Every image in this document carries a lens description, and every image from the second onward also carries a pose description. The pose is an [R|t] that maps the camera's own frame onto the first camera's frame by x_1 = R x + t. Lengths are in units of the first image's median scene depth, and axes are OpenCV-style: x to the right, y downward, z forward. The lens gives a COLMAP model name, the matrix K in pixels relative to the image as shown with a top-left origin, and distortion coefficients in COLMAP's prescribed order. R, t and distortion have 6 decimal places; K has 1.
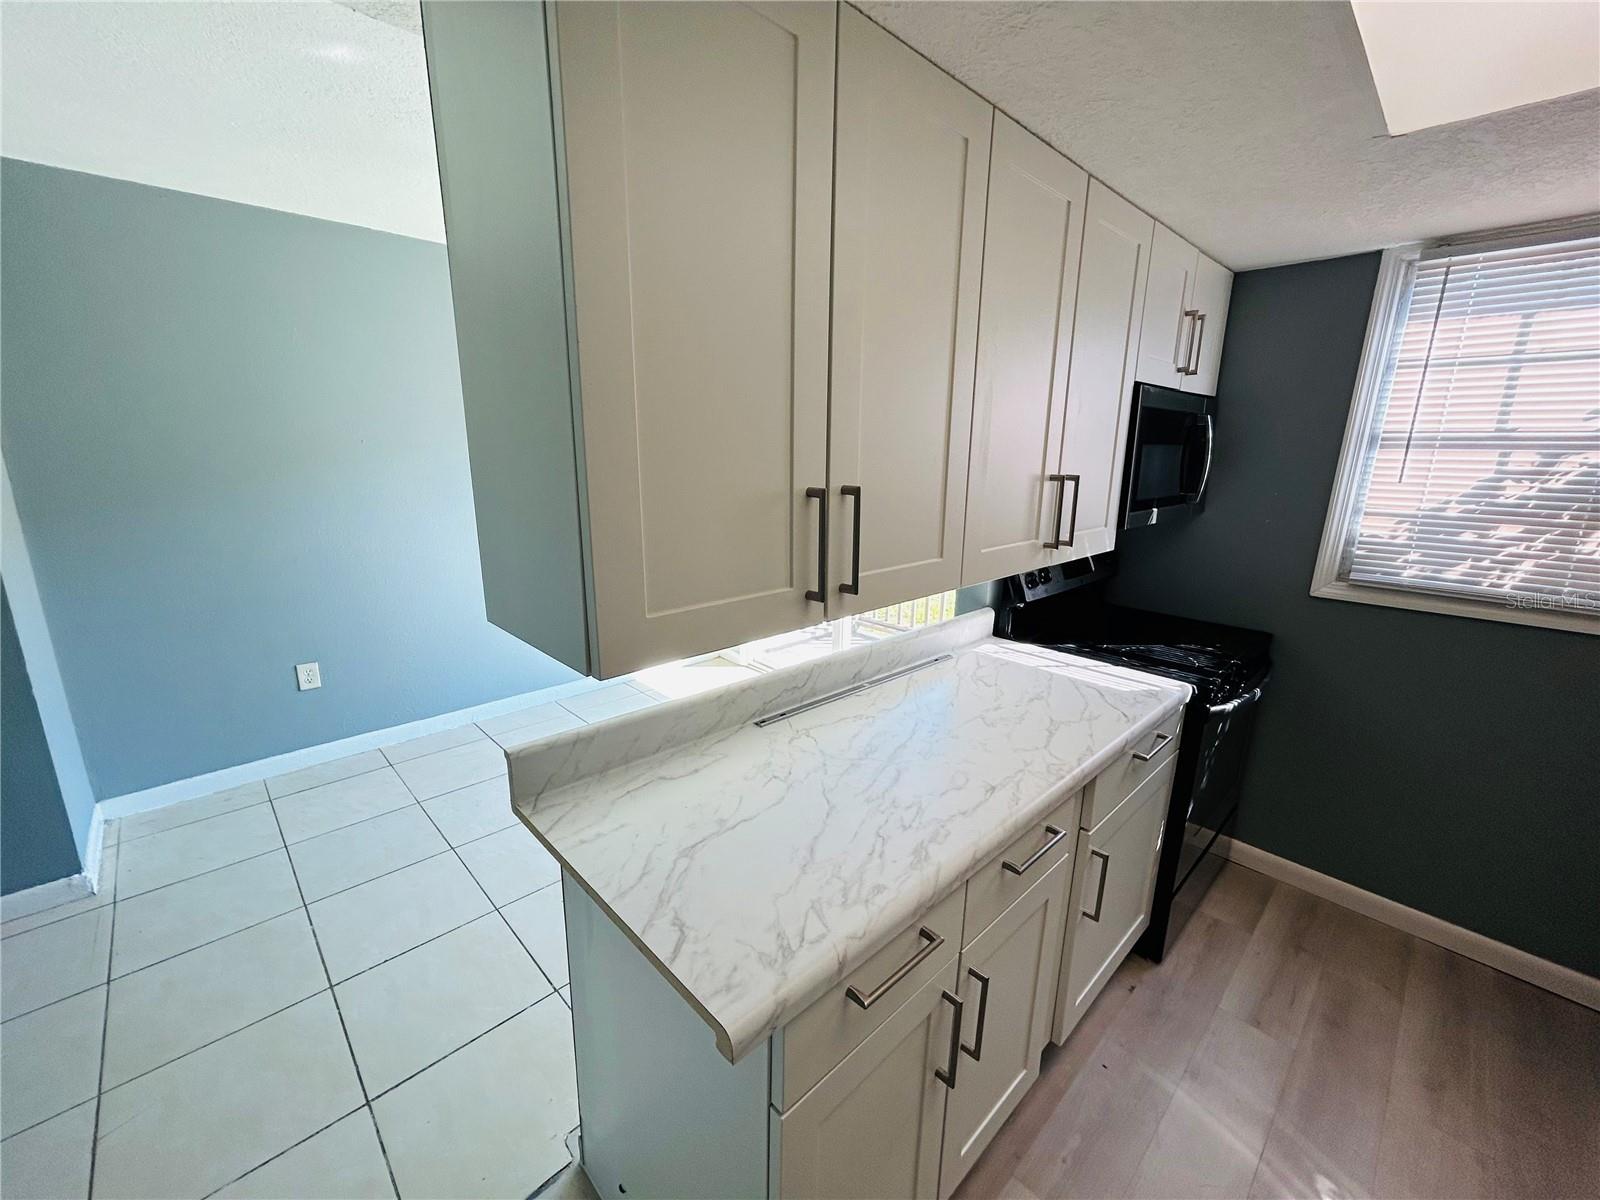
lens RADIAL K [[650.0, 0, 801.5], [0, 650.0, 600.3], [0, 0, 1]] dist [0.000521, 0.000012]
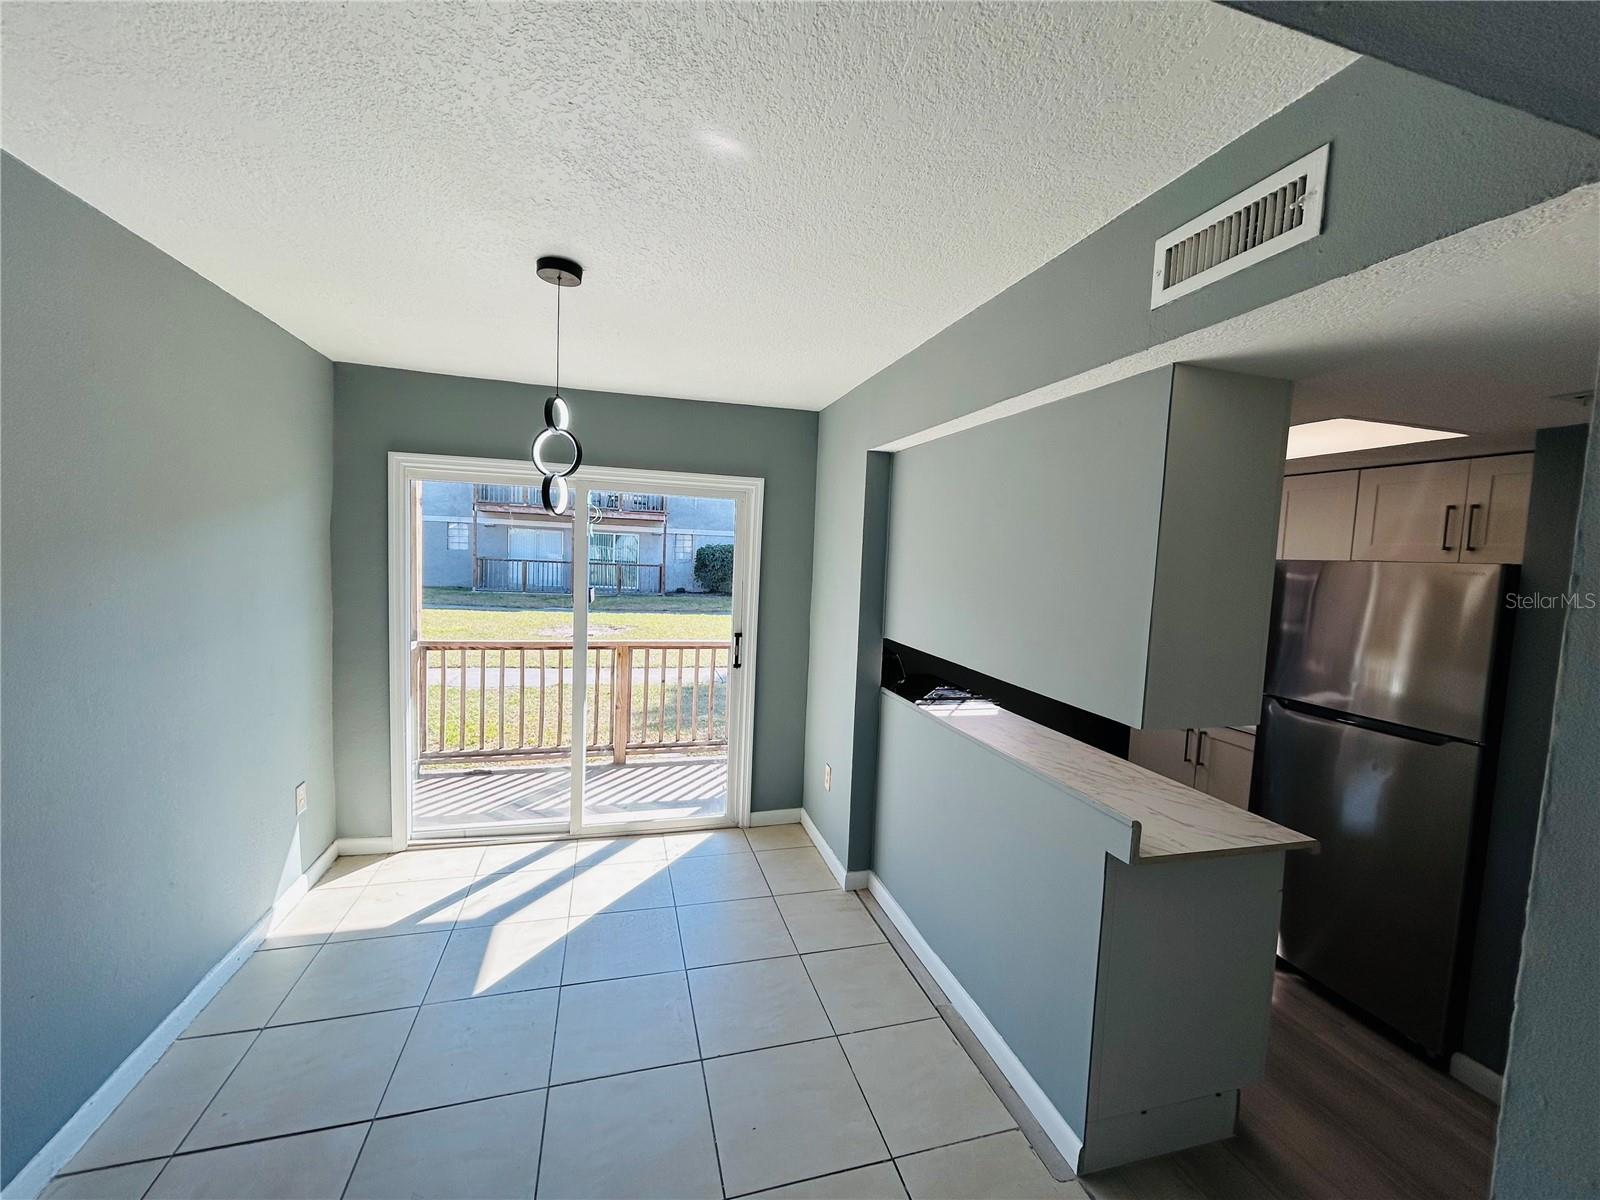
lens RADIAL K [[644.7, 0, 798.8], [0, 644.7, 598.4], [0, 0, 1]] dist [0.000613, -0.000177]
pose [[0.469721, -0.051832, 0.881292, -2.047046], [0.168250, 0.985234, -0.031730, -0.334338], [-0.866634, 0.163182, 0.471506, 0.890208]]
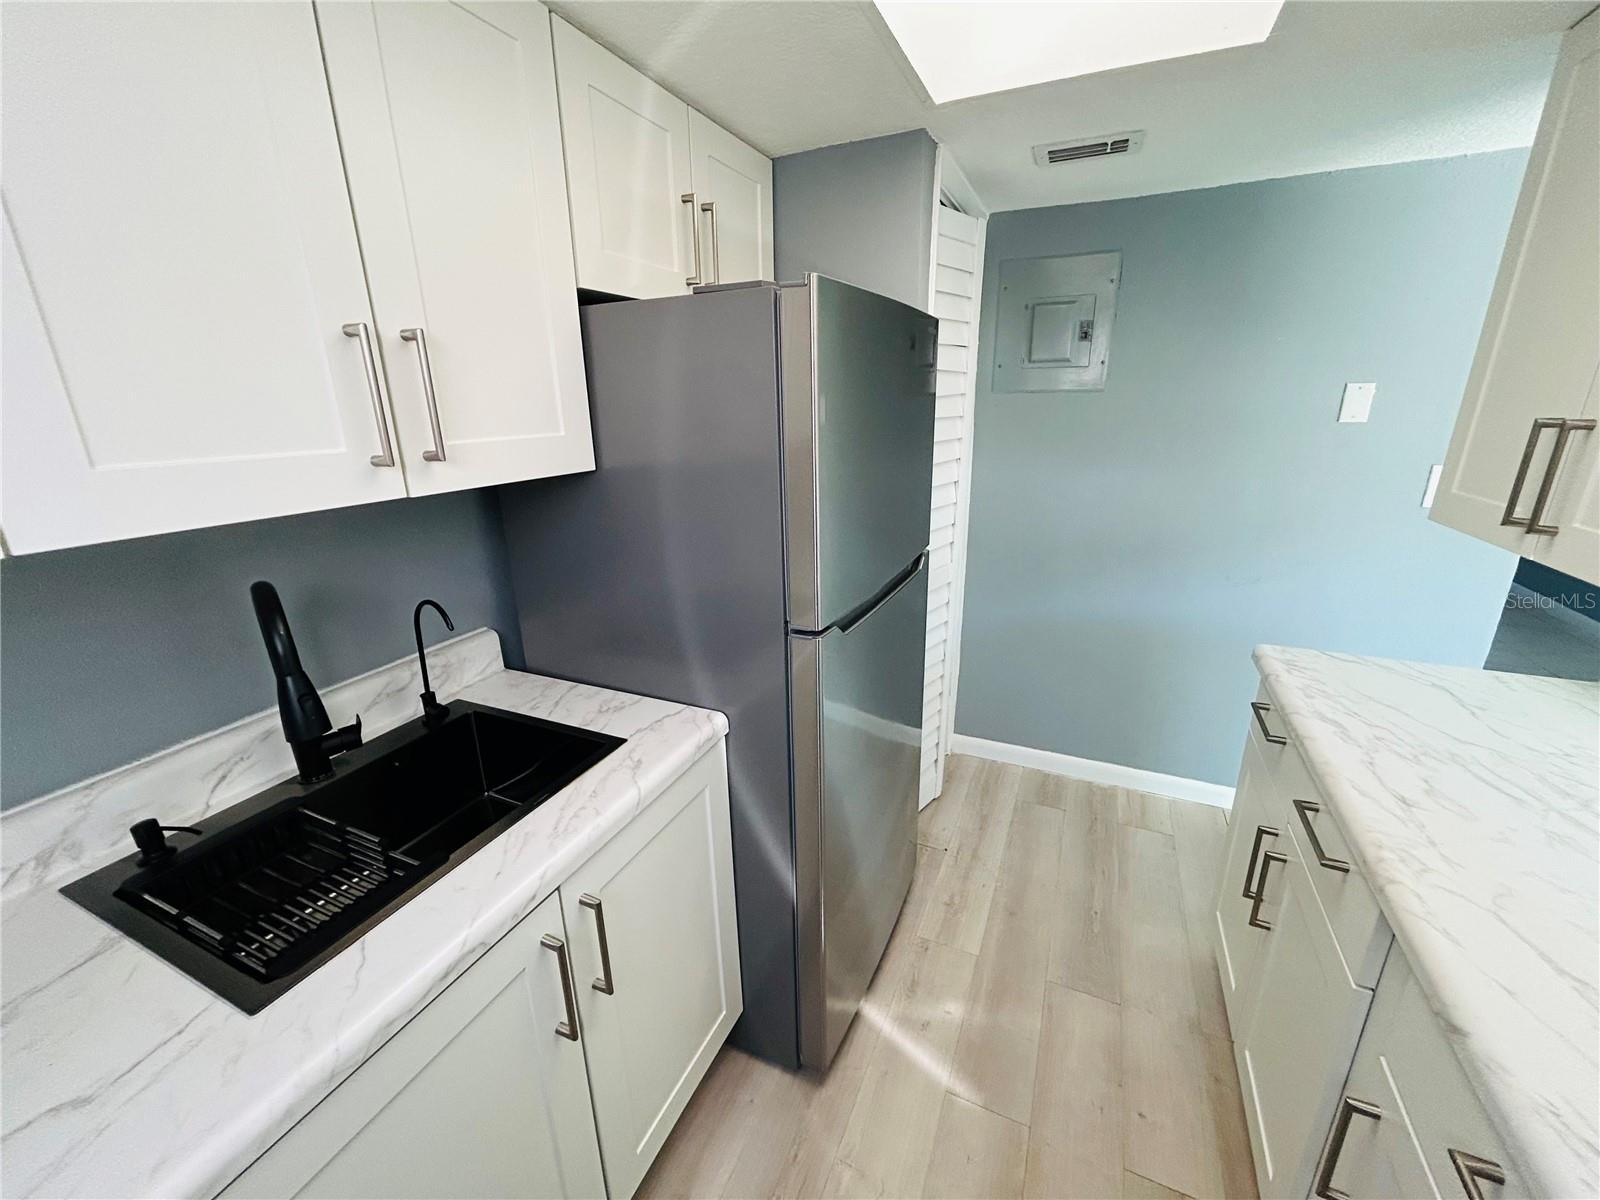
lens RADIAL K [[644.7, 0, 796.5], [0, 644.7, 596.9], [0, 0, 1]] dist [0.000613, -0.000177]
pose [[-0.928958, 0.121569, -0.349655, 1.383320], [-0.075606, 0.862322, 0.500685, -0.317566], [0.362383, 0.491551, -0.791869, 1.348075]]
